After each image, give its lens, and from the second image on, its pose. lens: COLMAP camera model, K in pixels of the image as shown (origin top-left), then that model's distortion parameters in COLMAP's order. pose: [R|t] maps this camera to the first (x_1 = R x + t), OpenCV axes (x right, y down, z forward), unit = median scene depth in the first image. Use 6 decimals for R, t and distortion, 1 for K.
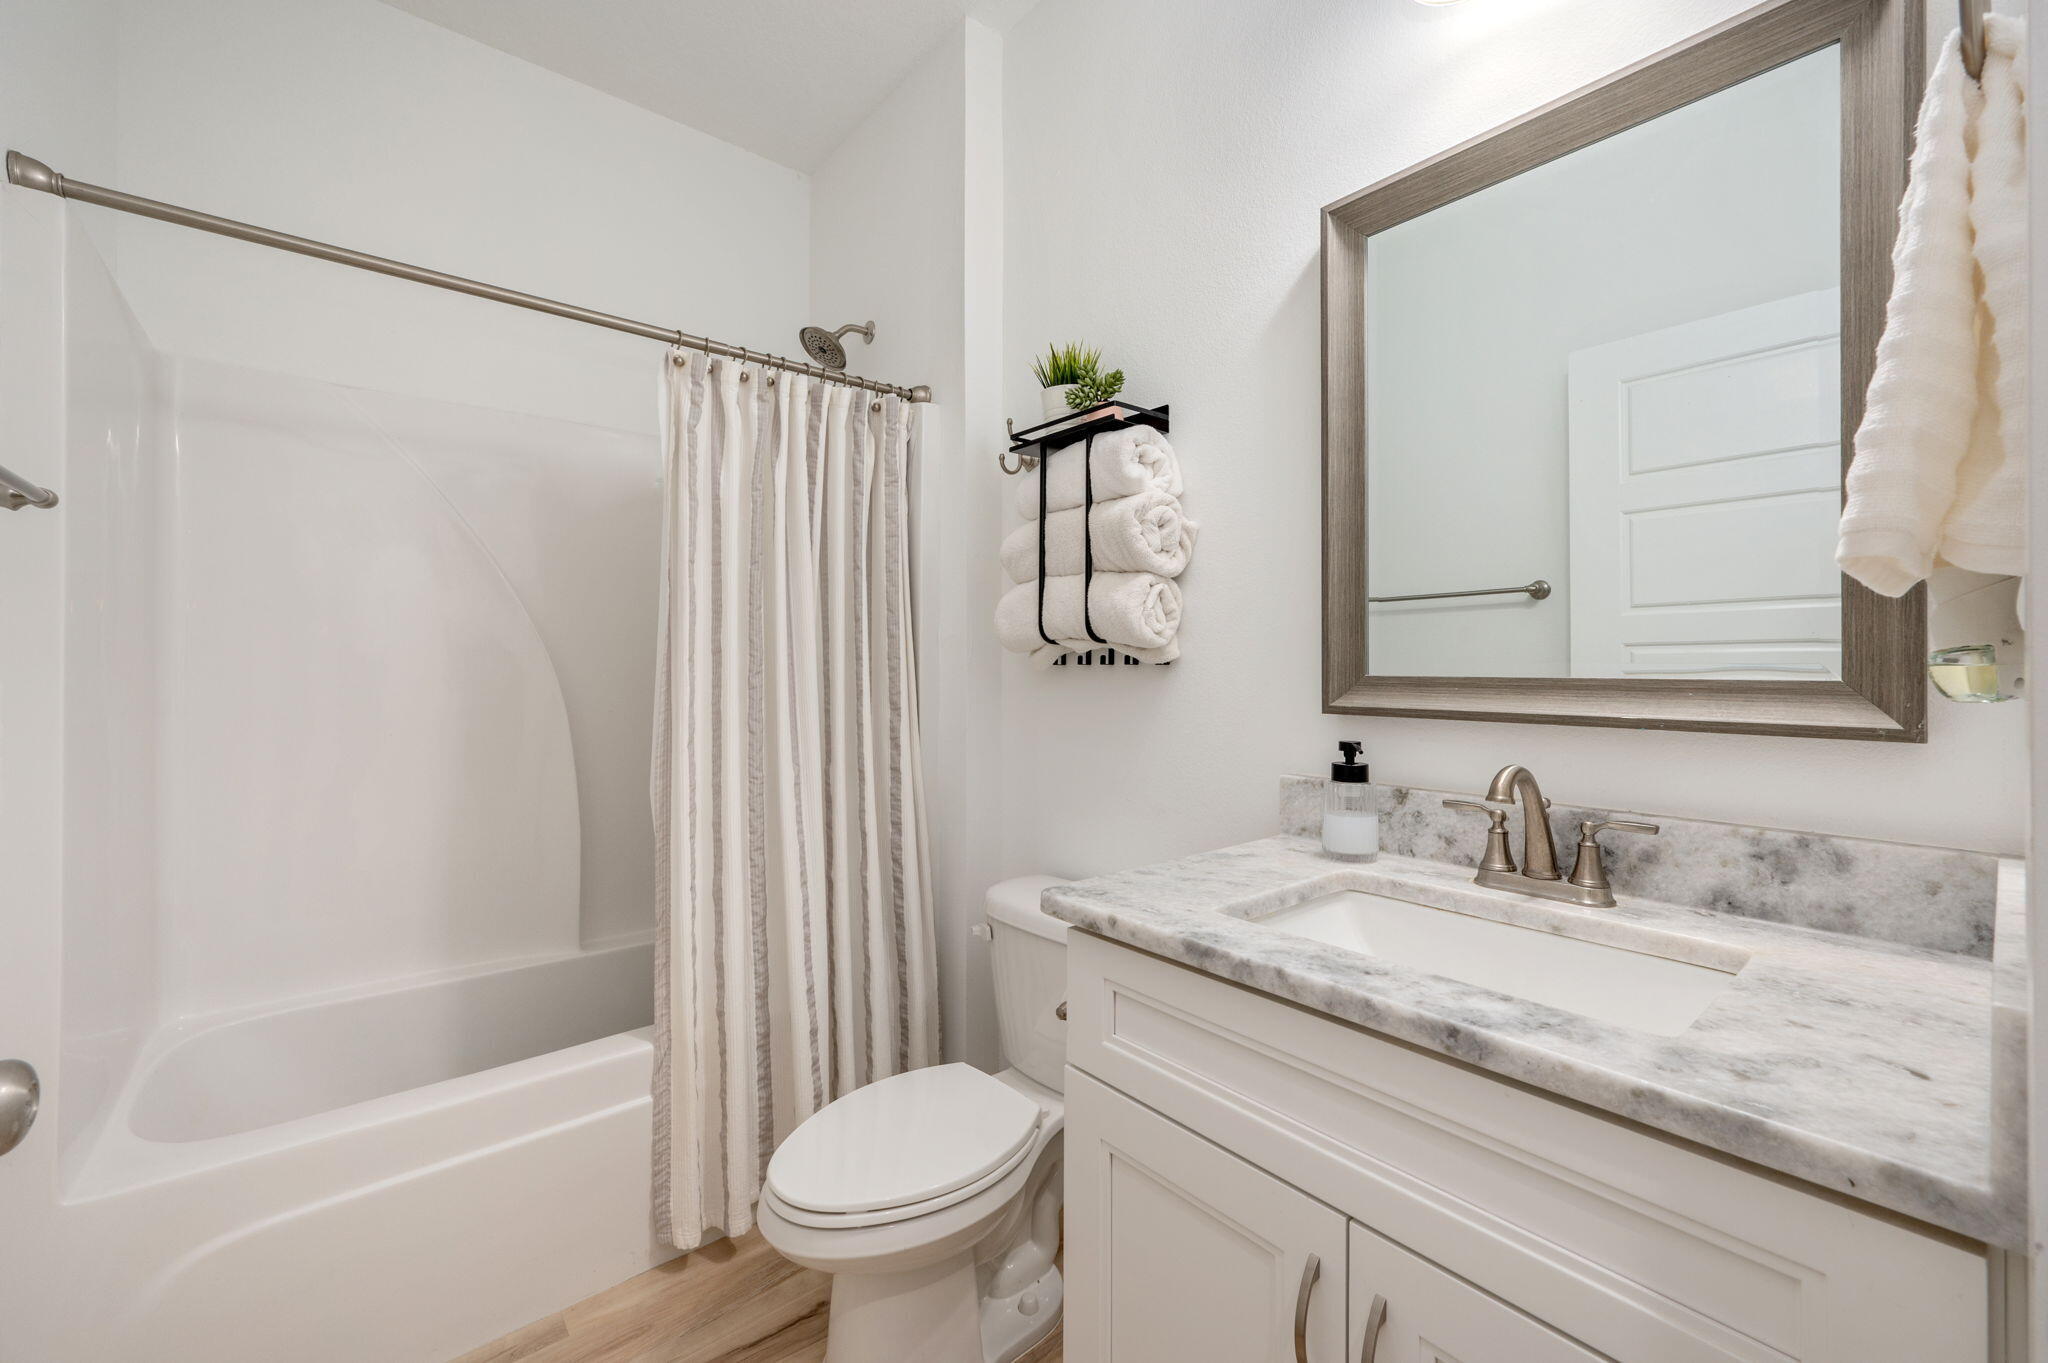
lens RADIAL K [[802.0, 0, 1001.2], [0, 802.0, 666.9], [0, 0, 1]] dist [-0.000993, -0.000121]
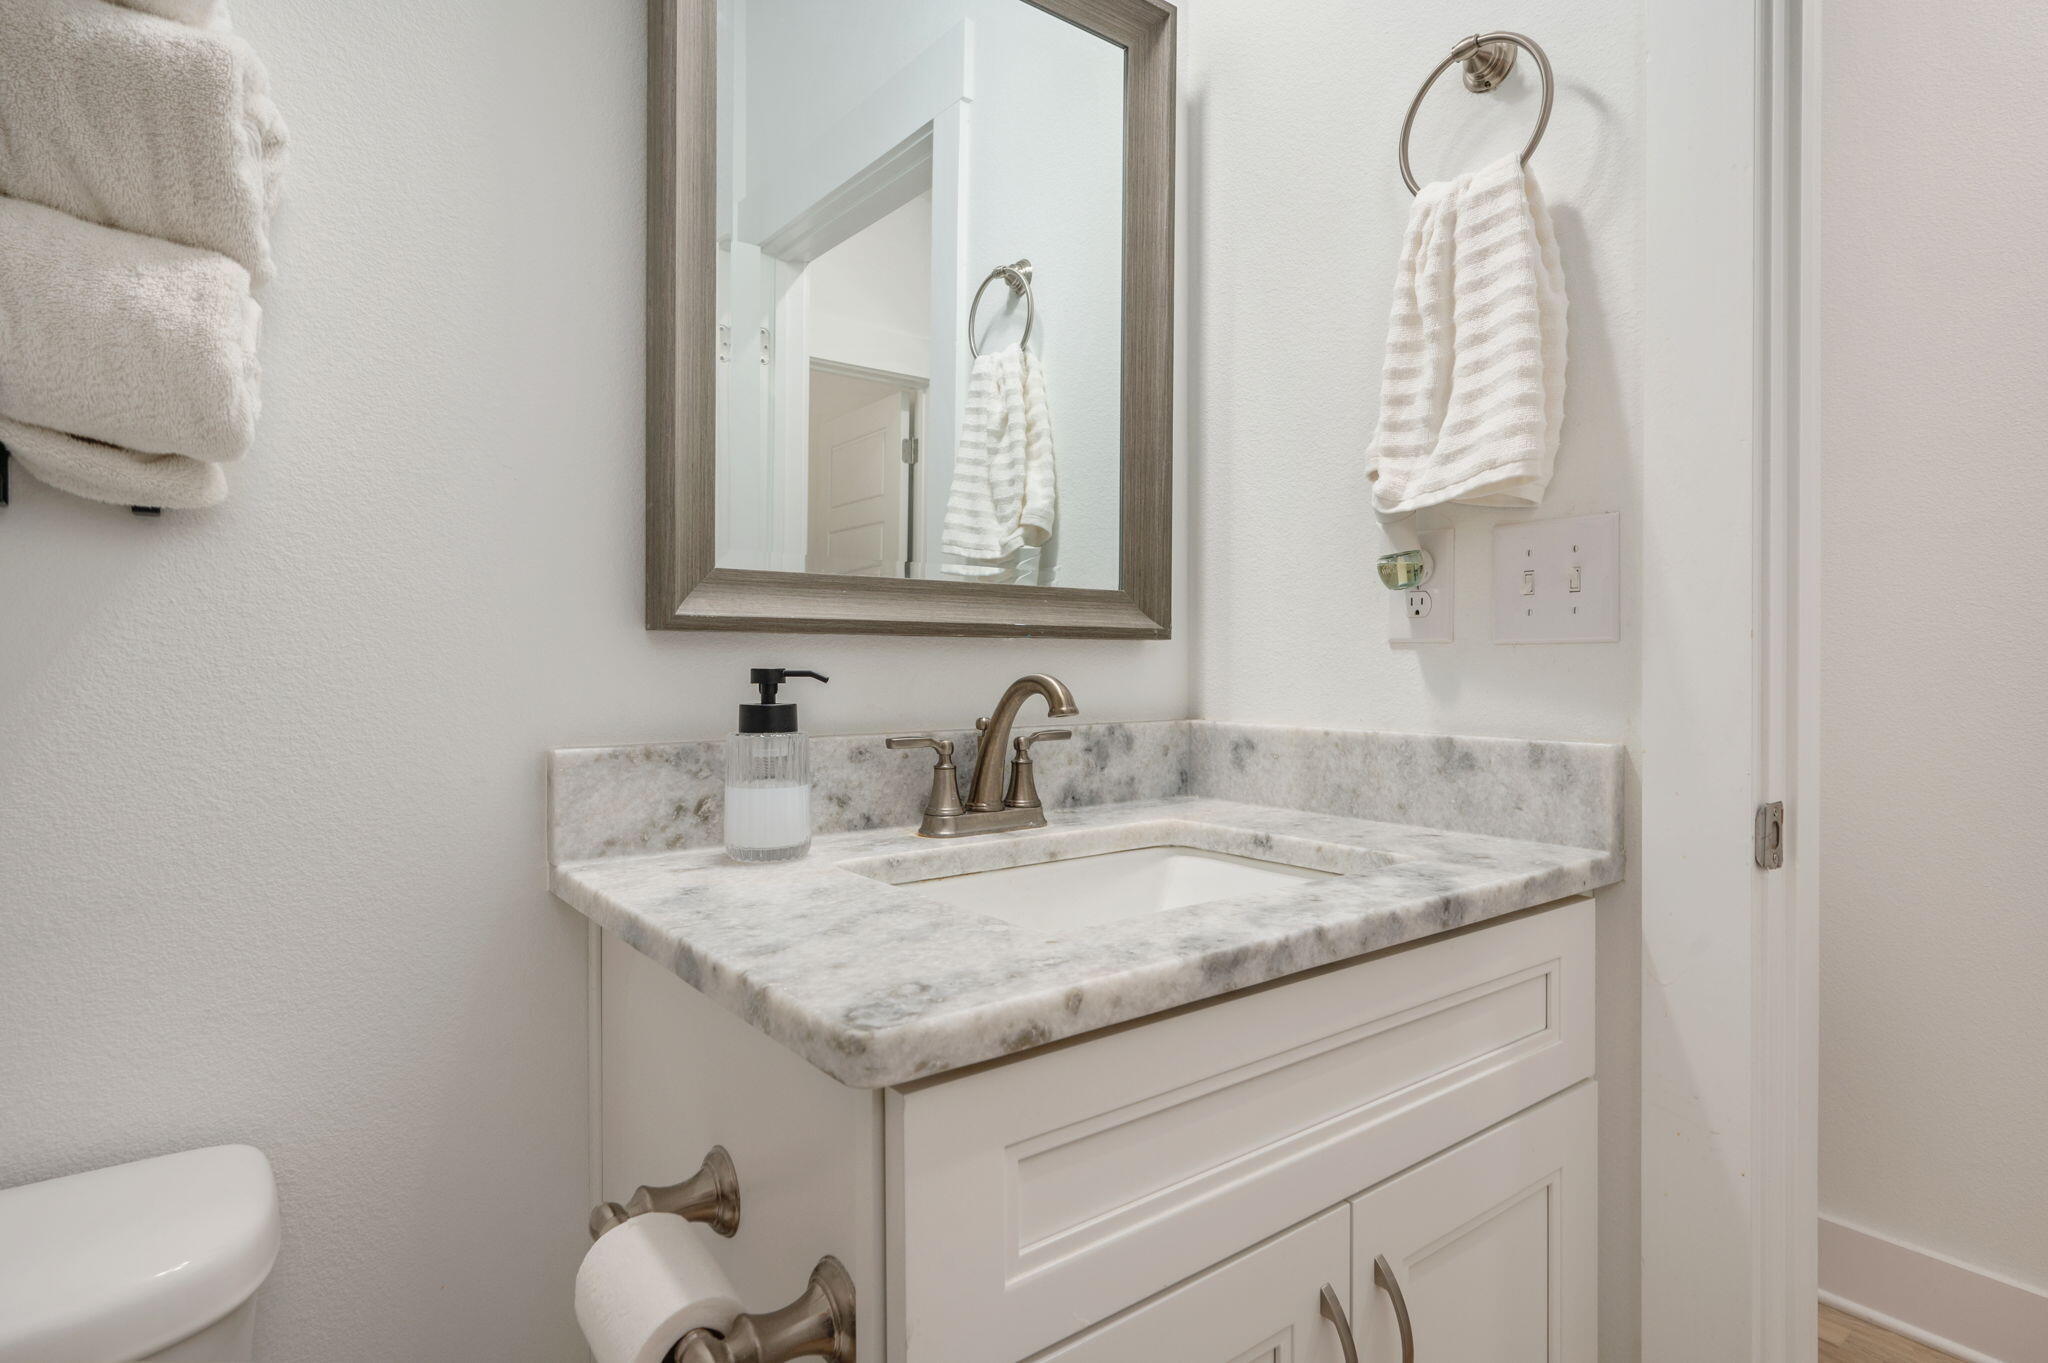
lens RADIAL K [[1104.4, 0, 1022.8], [0, 1104.4, 648.1], [0, 0, 1]] dist [-0.004233, -0.000738]
pose [[0.008327, 0.010403, 0.999911, -0.558051], [-0.007323, 0.999920, -0.010342, 0.113919], [-0.999939, -0.007236, 0.008403, 1.067906]]
